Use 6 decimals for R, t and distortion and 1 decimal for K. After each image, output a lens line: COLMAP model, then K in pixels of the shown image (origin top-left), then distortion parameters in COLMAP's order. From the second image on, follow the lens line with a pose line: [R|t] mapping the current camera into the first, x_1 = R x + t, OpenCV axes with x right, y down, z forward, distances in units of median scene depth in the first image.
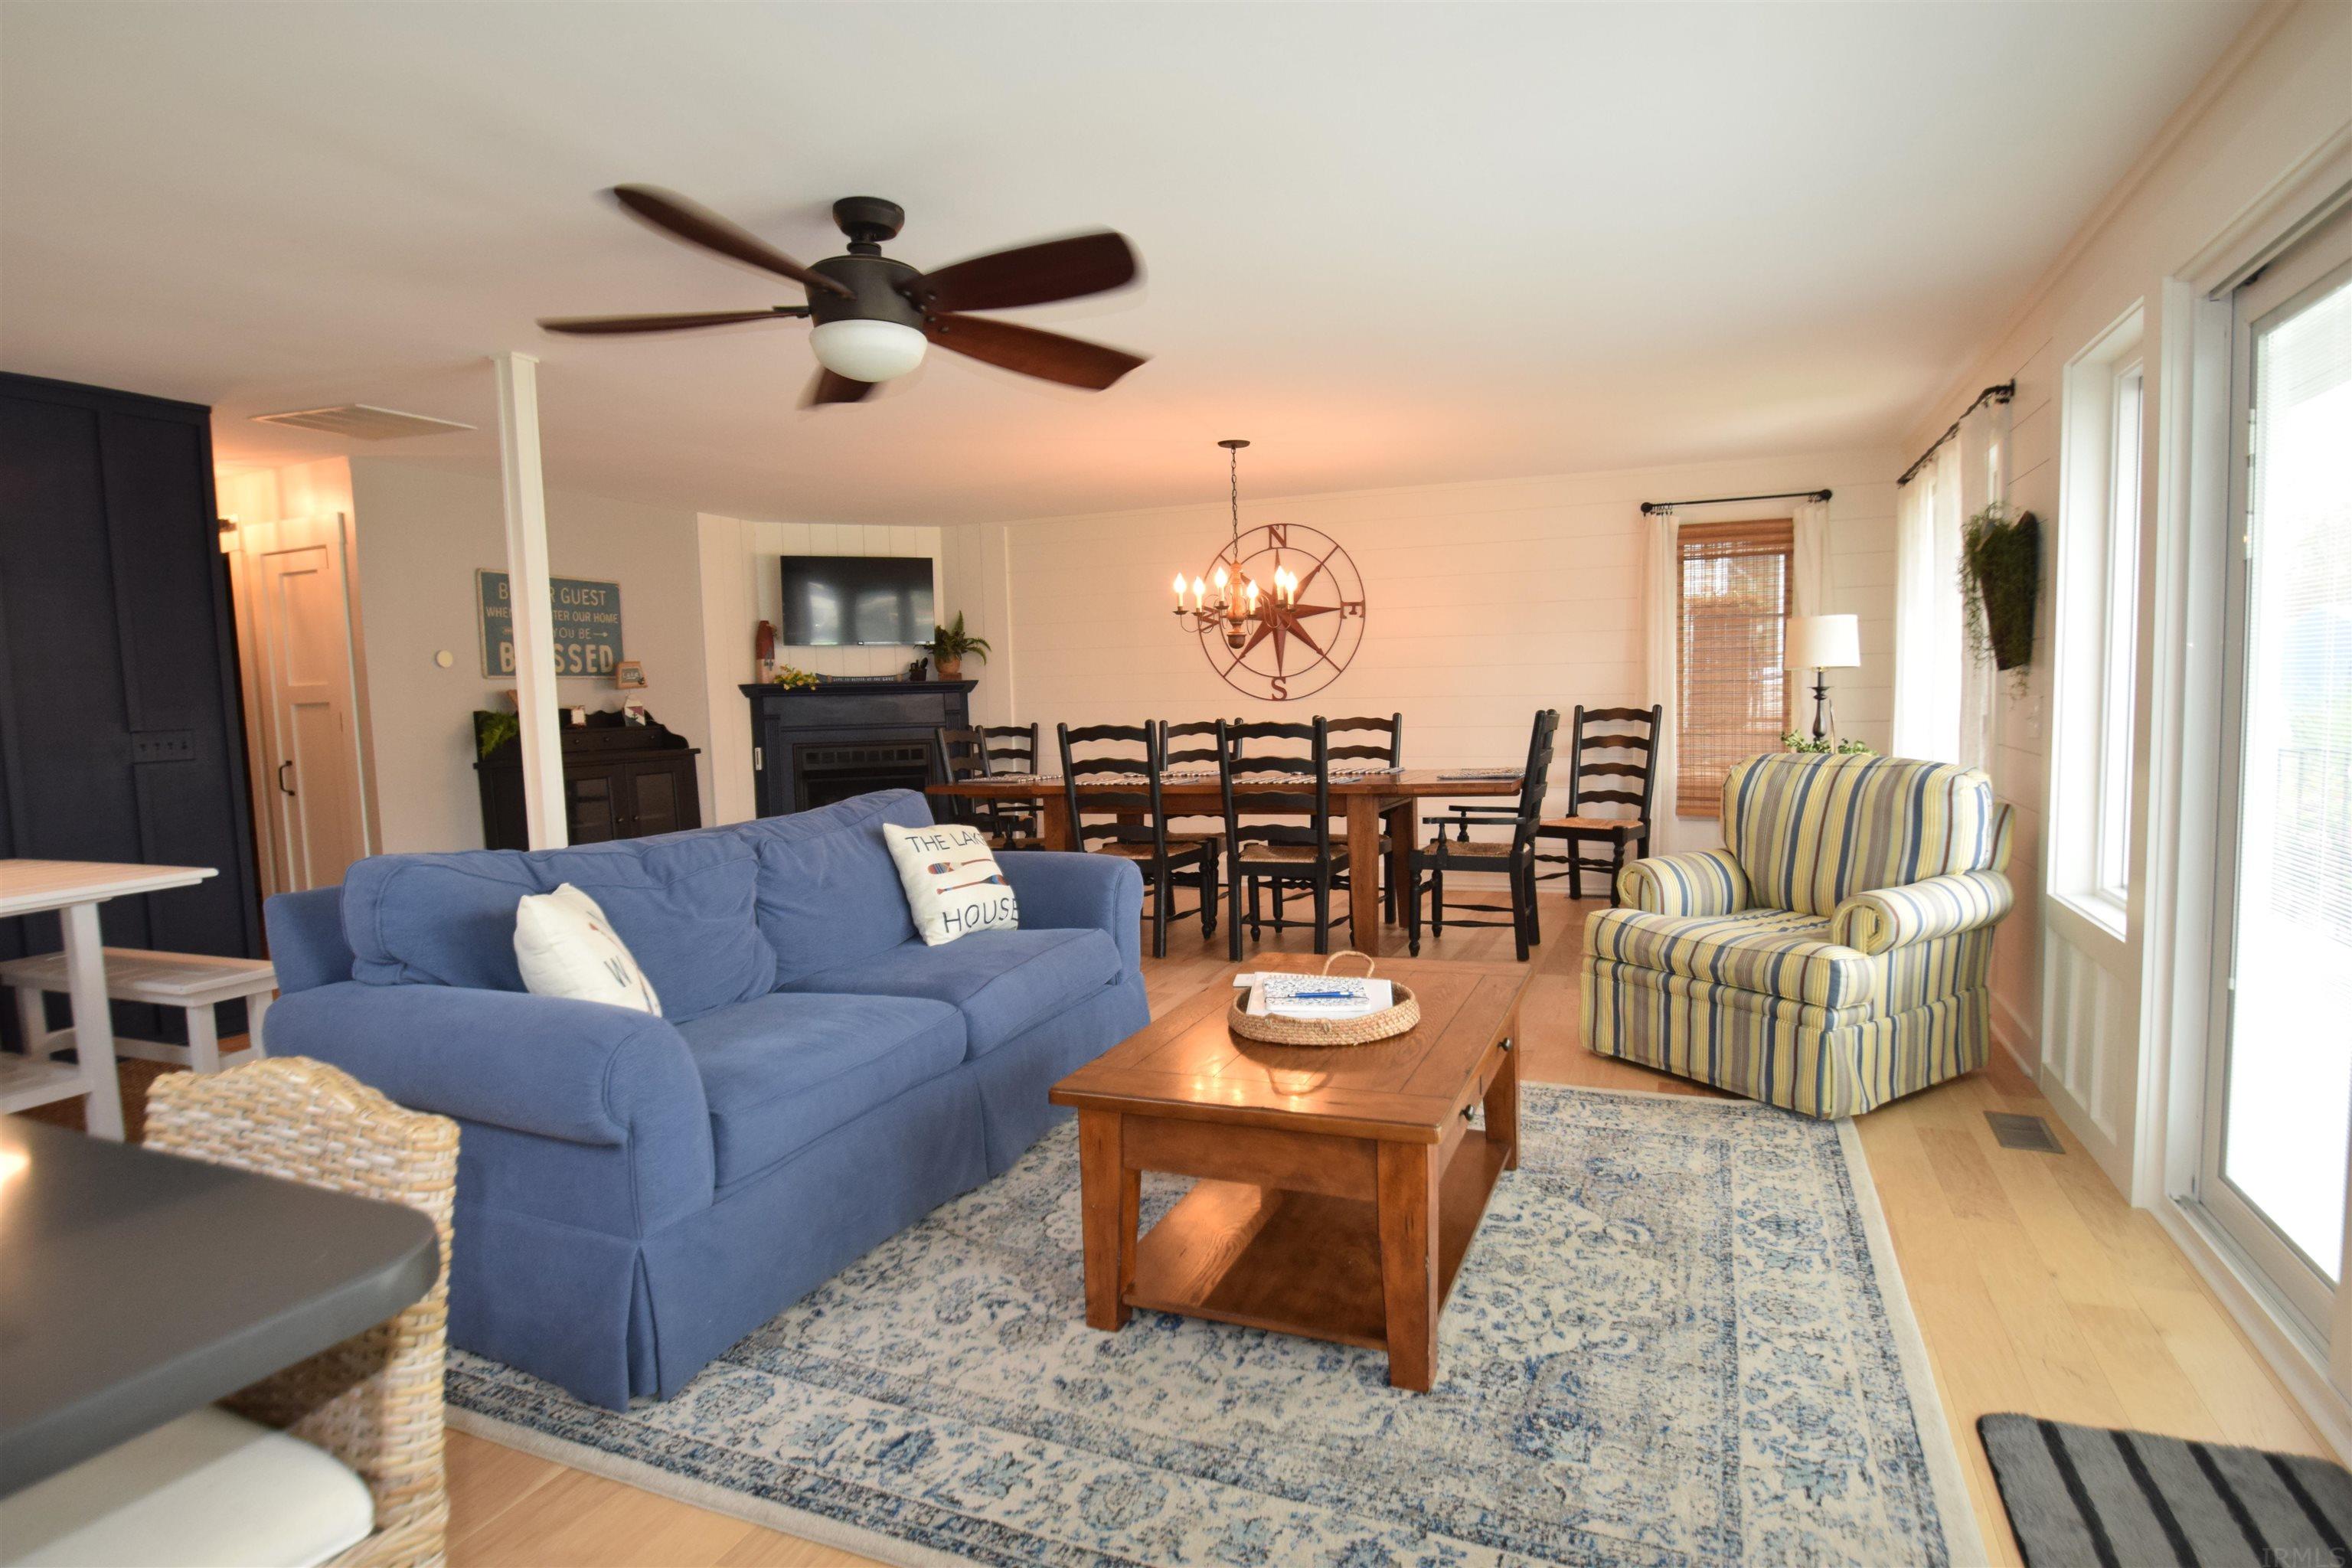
lens RADIAL K [[1277.0, 0, 1176.0], [0, 1277.0, 784.0], [0, 0, 1]] dist [-0.001181, -0.000061]
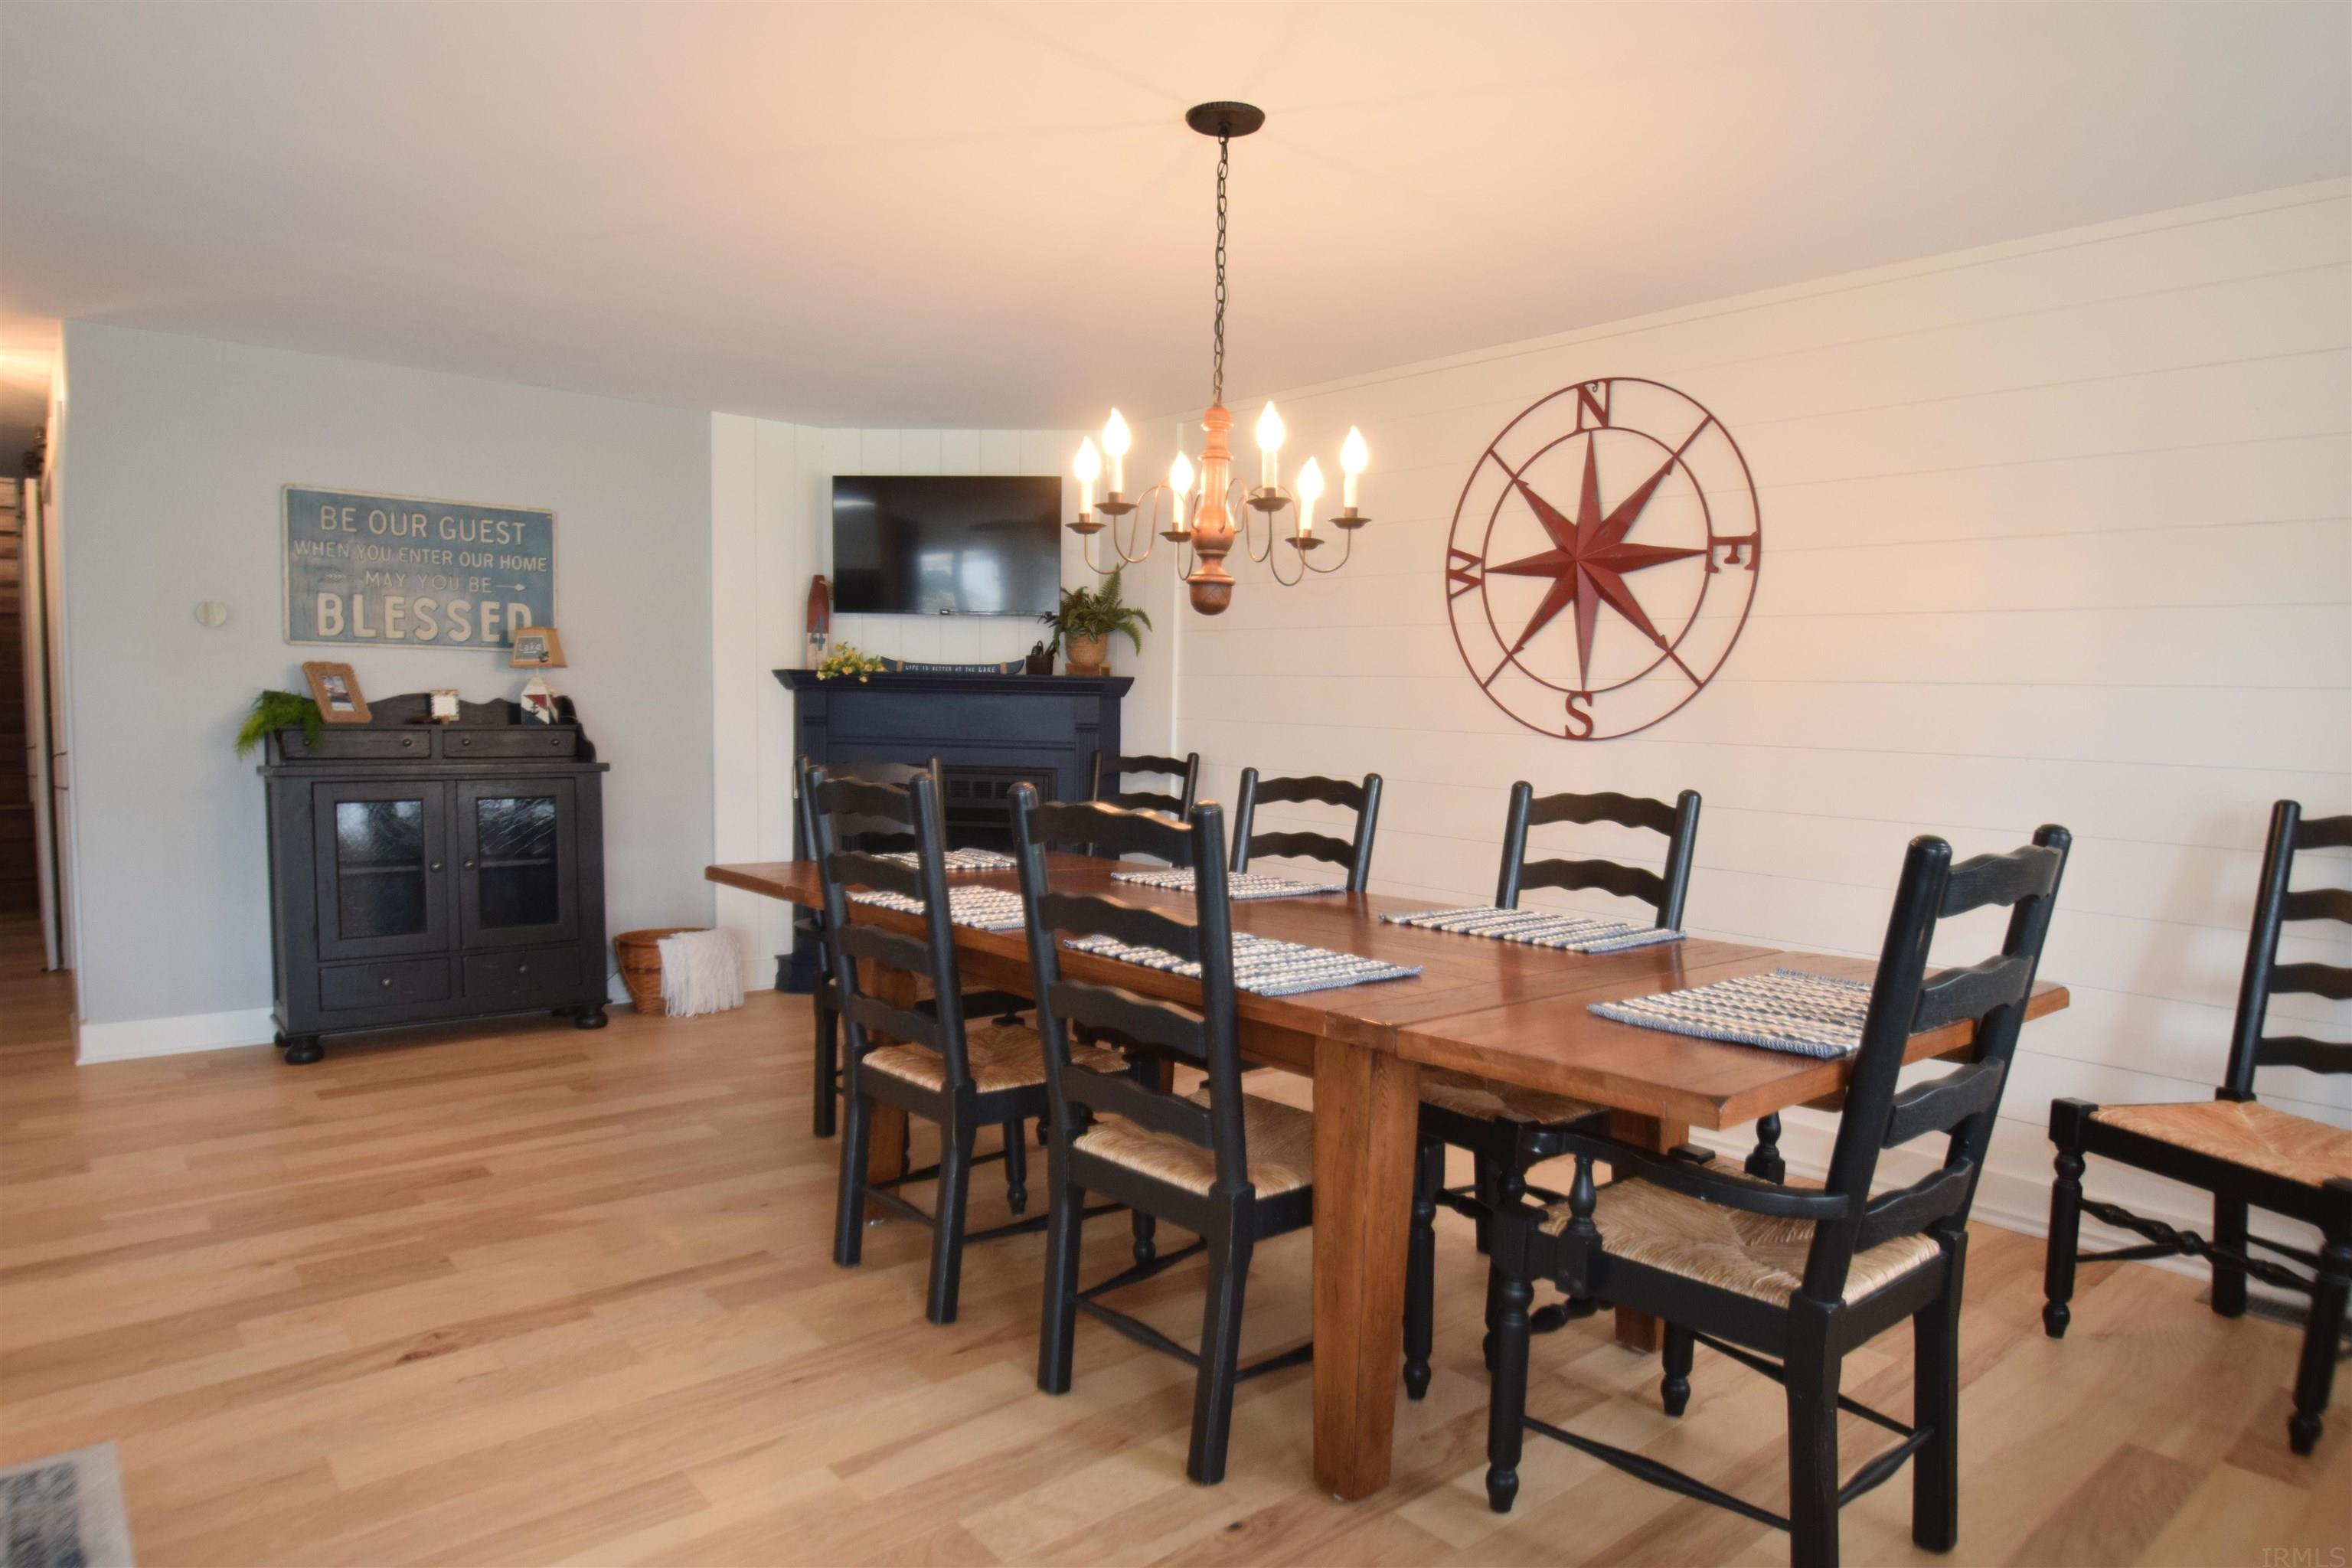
lens RADIAL K [[1436.6, 0, 1154.9], [0, 1436.6, 791.7], [0, 0, 1]] dist [-0.017945, -0.003258]
pose [[0.888487, 0.073321, -0.453005, 0.190078], [-0.075794, 0.997042, 0.012721, -0.040365], [0.452598, 0.023033, 0.891417, 0.437419]]
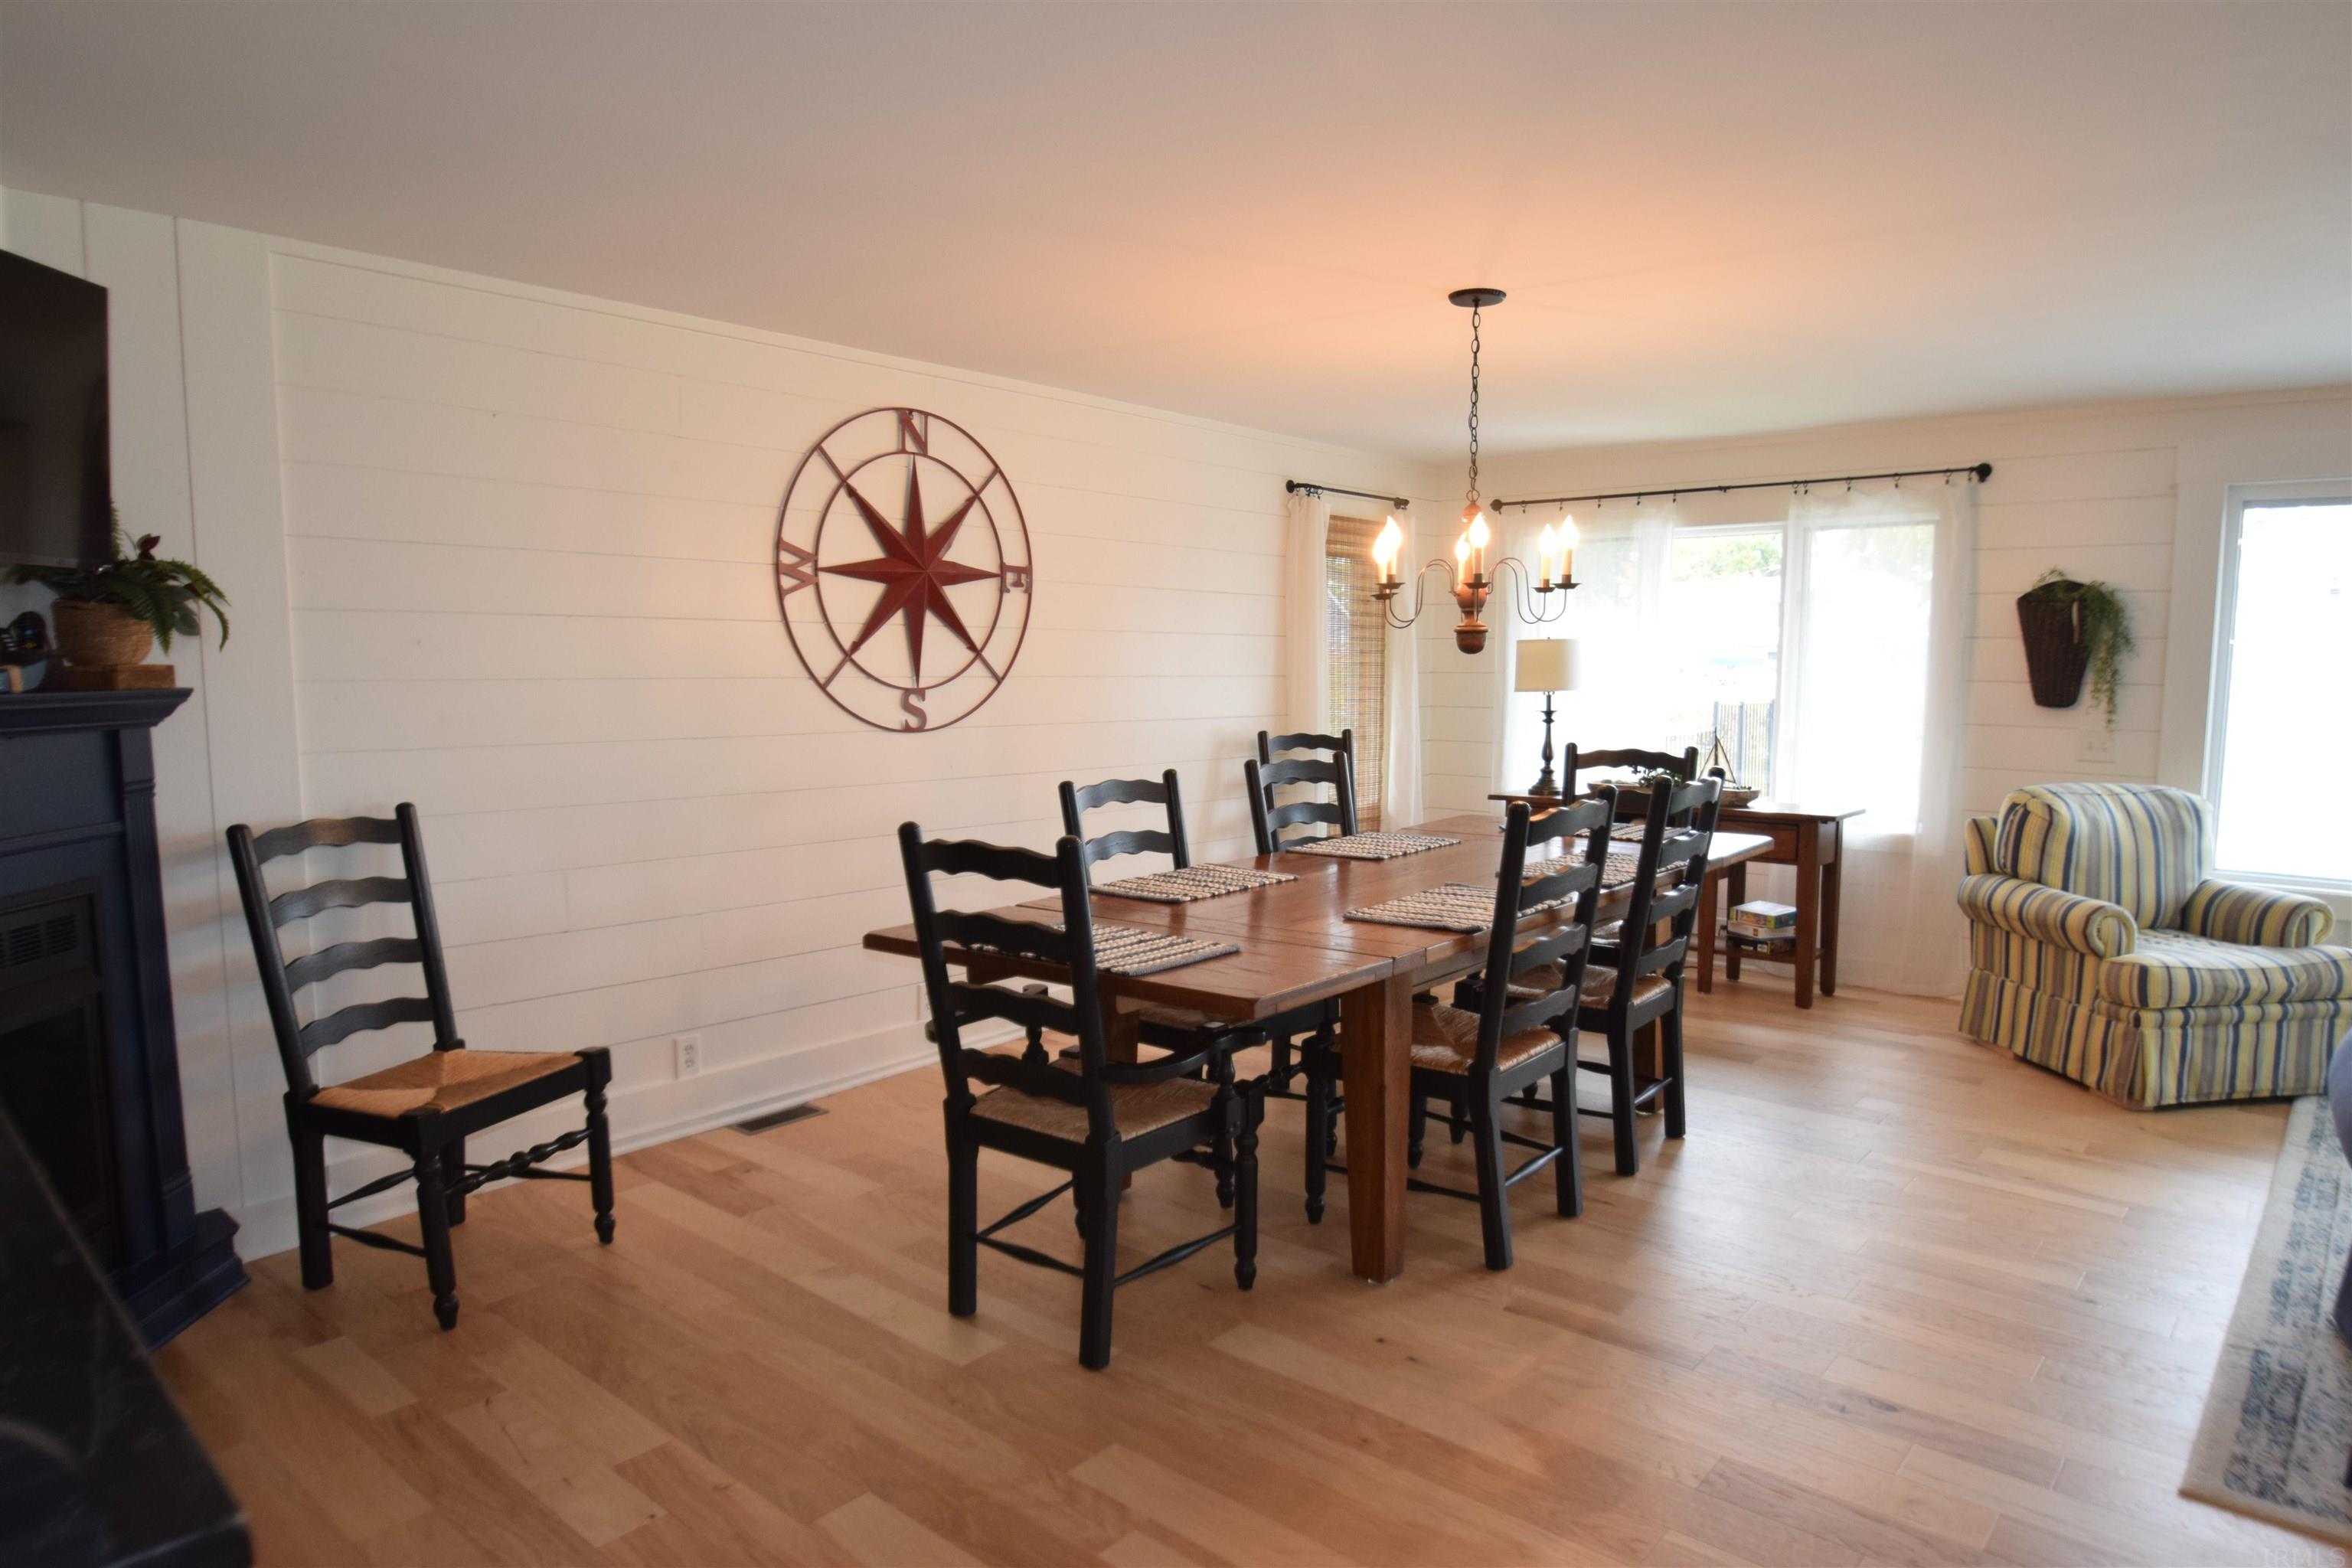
lens RADIAL K [[1436.6, 0, 1154.9], [0, 1436.6, 791.7], [0, 0, 1]] dist [-0.017945, -0.003258]
pose [[0.319787, -0.065379, 0.945231, -0.478659], [0.056842, 0.997143, 0.049739, -0.065115], [-0.945783, 0.037823, 0.322590, 0.710715]]
